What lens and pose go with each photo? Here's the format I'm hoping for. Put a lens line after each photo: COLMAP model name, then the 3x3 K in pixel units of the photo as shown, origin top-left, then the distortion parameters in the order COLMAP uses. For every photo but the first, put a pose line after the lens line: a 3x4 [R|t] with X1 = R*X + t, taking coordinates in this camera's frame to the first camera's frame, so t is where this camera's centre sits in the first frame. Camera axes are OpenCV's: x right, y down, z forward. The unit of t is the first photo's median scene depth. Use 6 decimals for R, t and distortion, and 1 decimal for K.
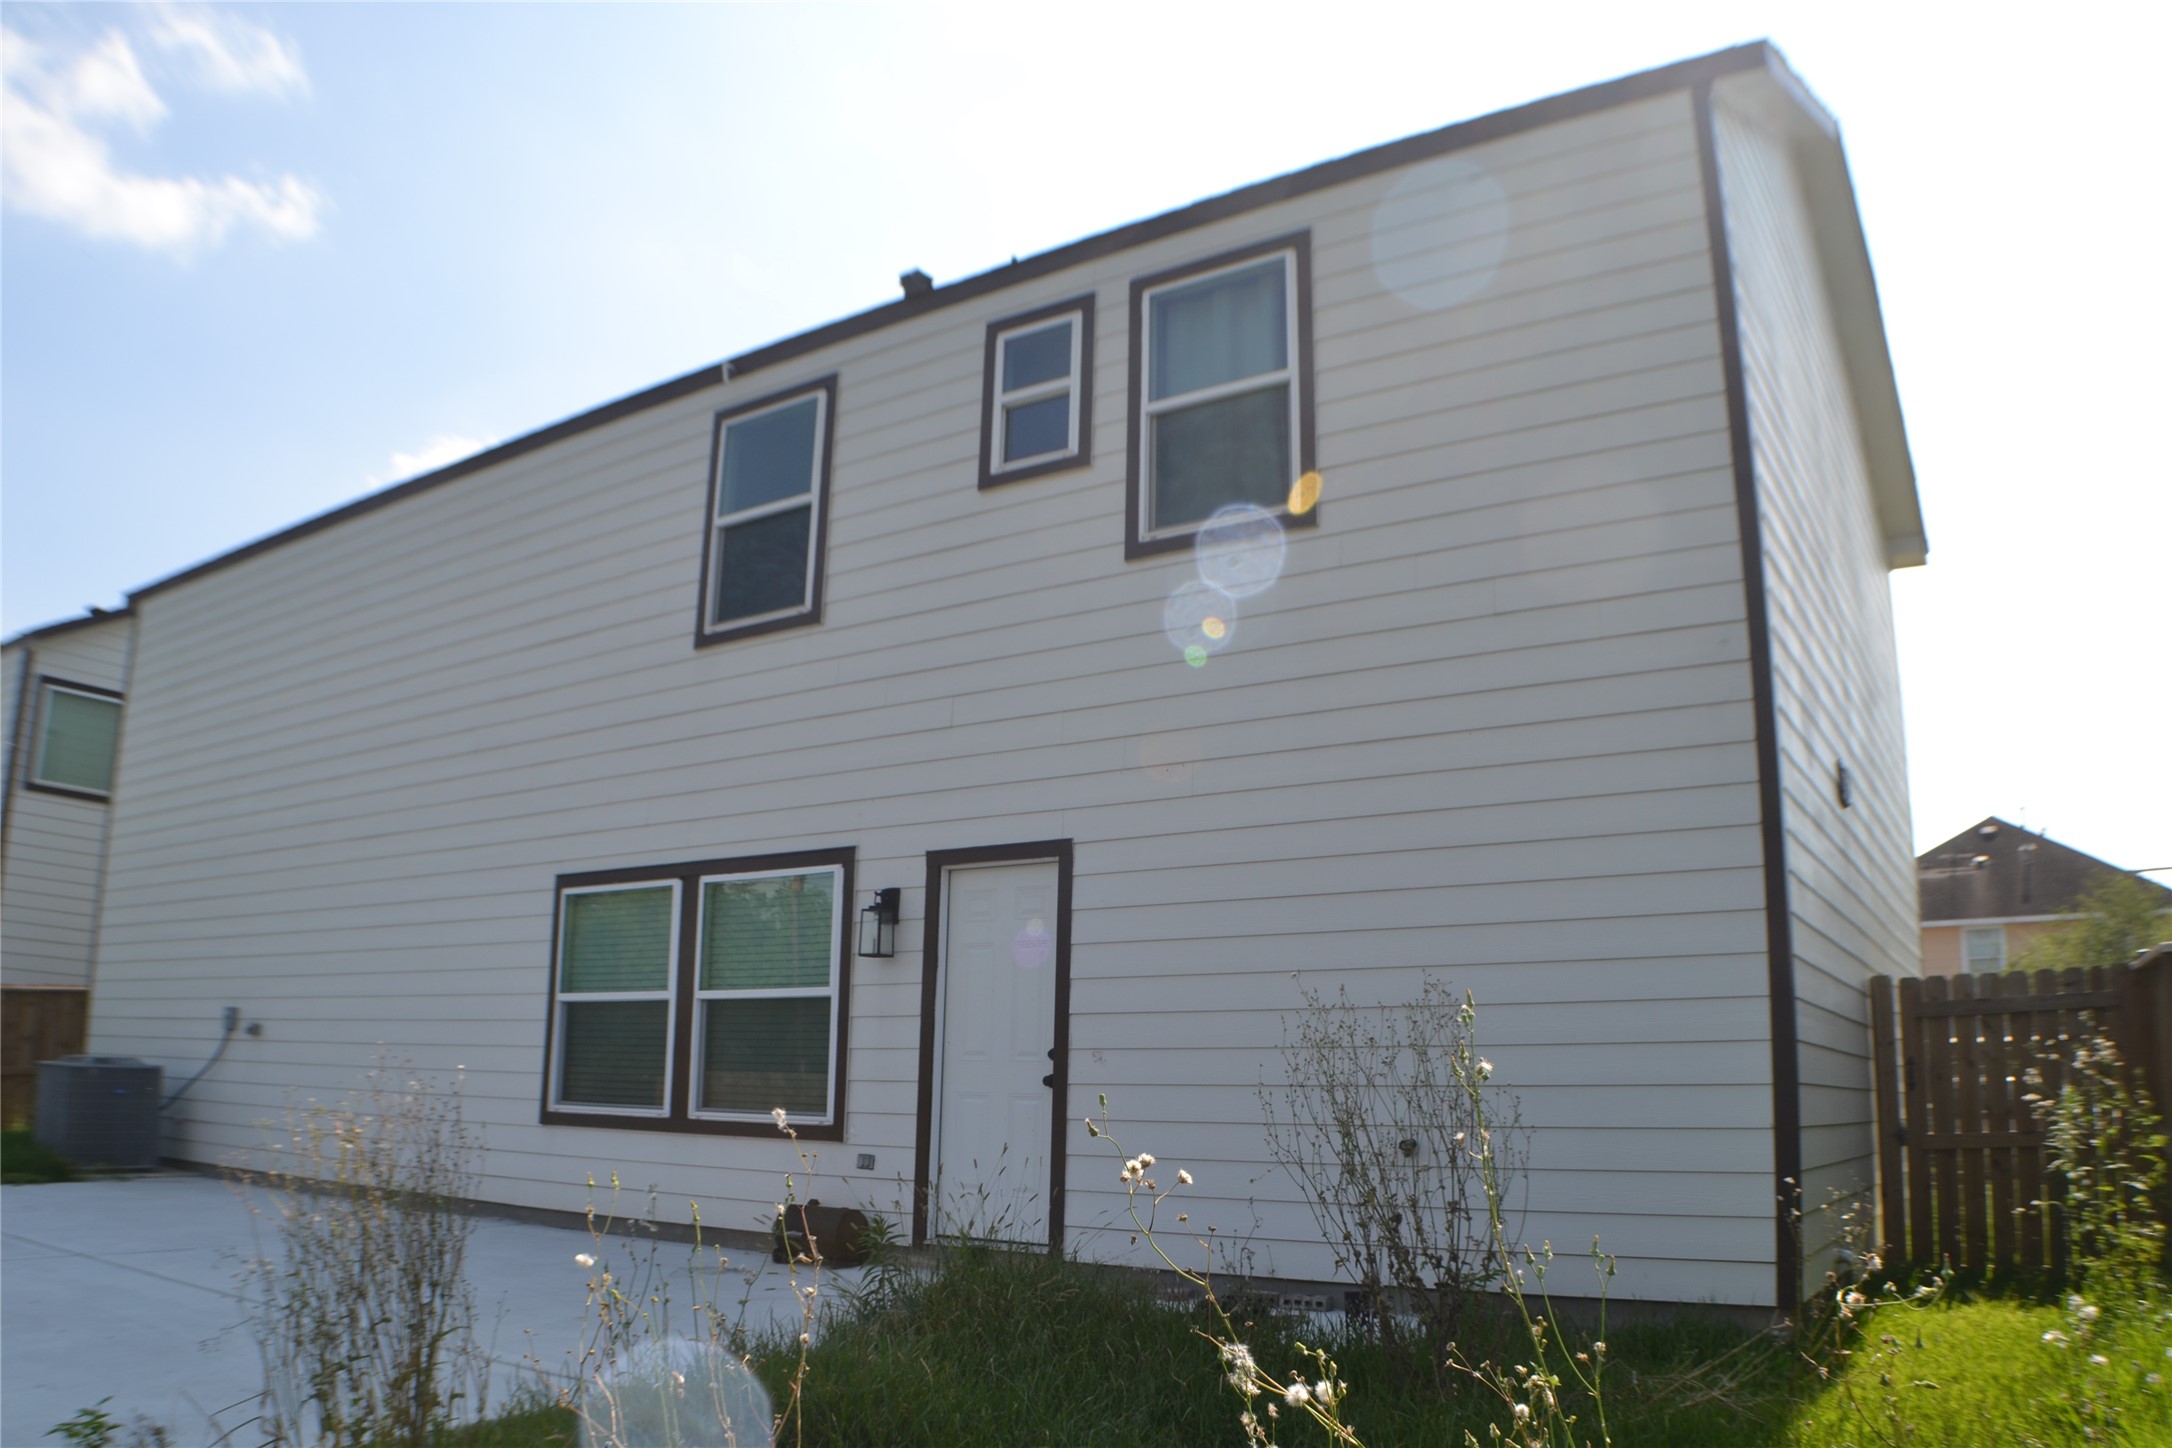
lens RADIAL K [[1600.3, 0, 1087.8], [0, 1600.3, 755.2], [0, 0, 1]] dist [-0.224888, 0.112124]
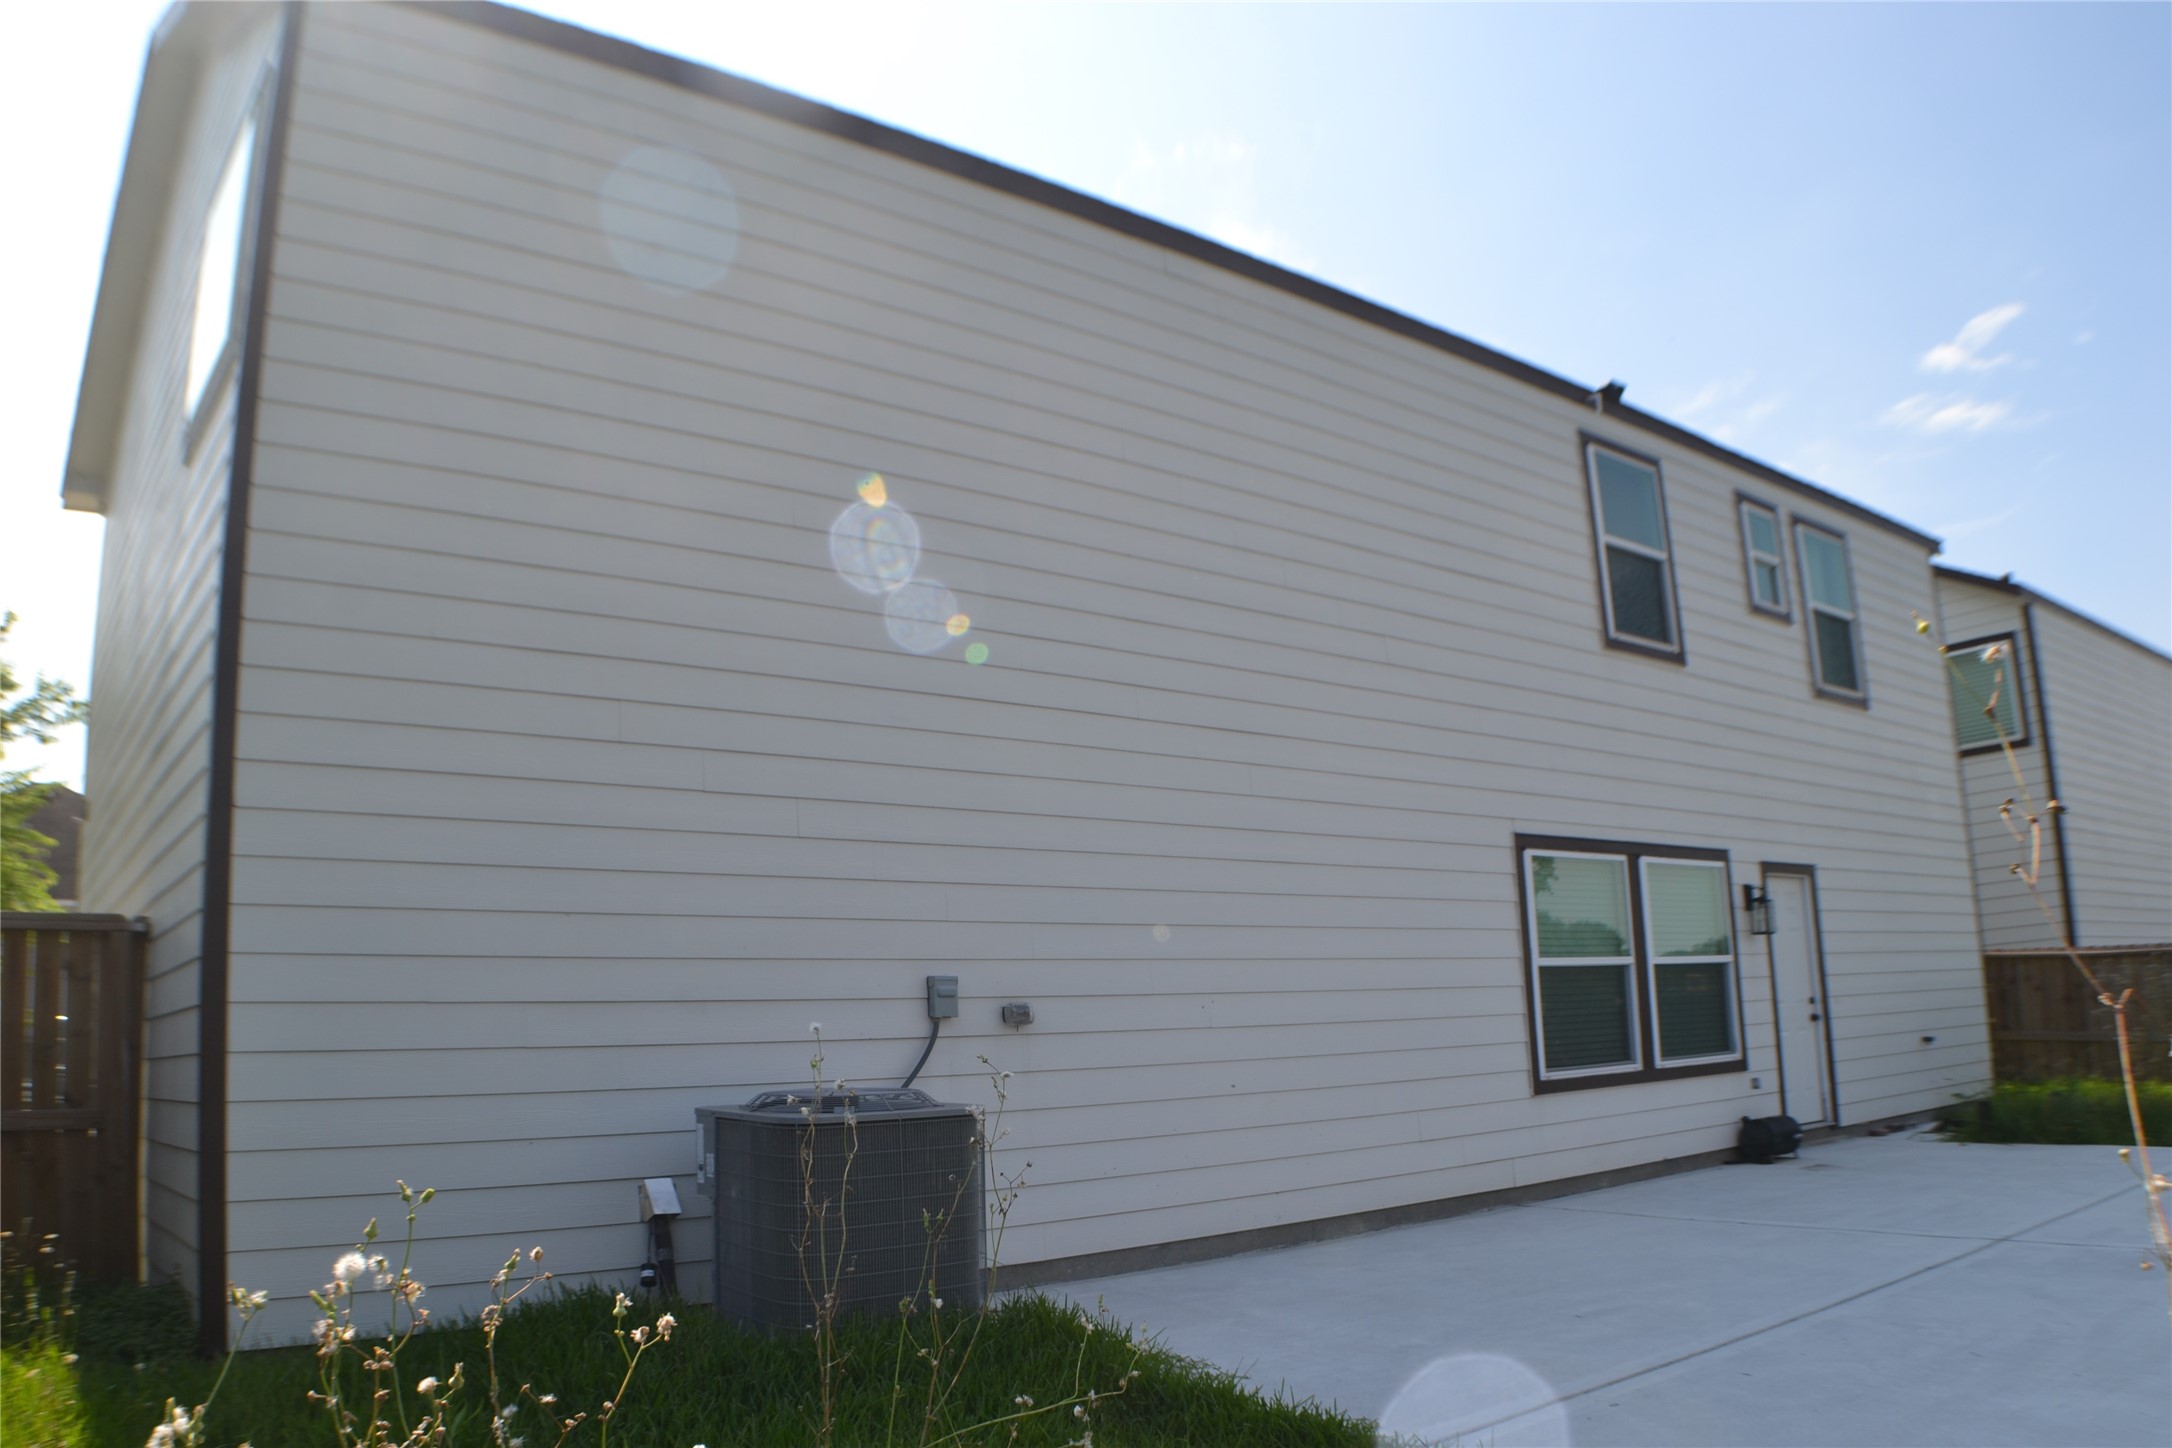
lens RADIAL K [[1600.3, 0, 1087.8], [0, 1600.3, 755.2], [0, 0, 1]] dist [-0.224888, 0.112124]
pose [[0.330810, 0.144612, 0.932551, -1.428711], [-0.163301, 0.982053, -0.094360, 0.175475], [-0.929461, -0.121071, 0.348489, 0.984035]]
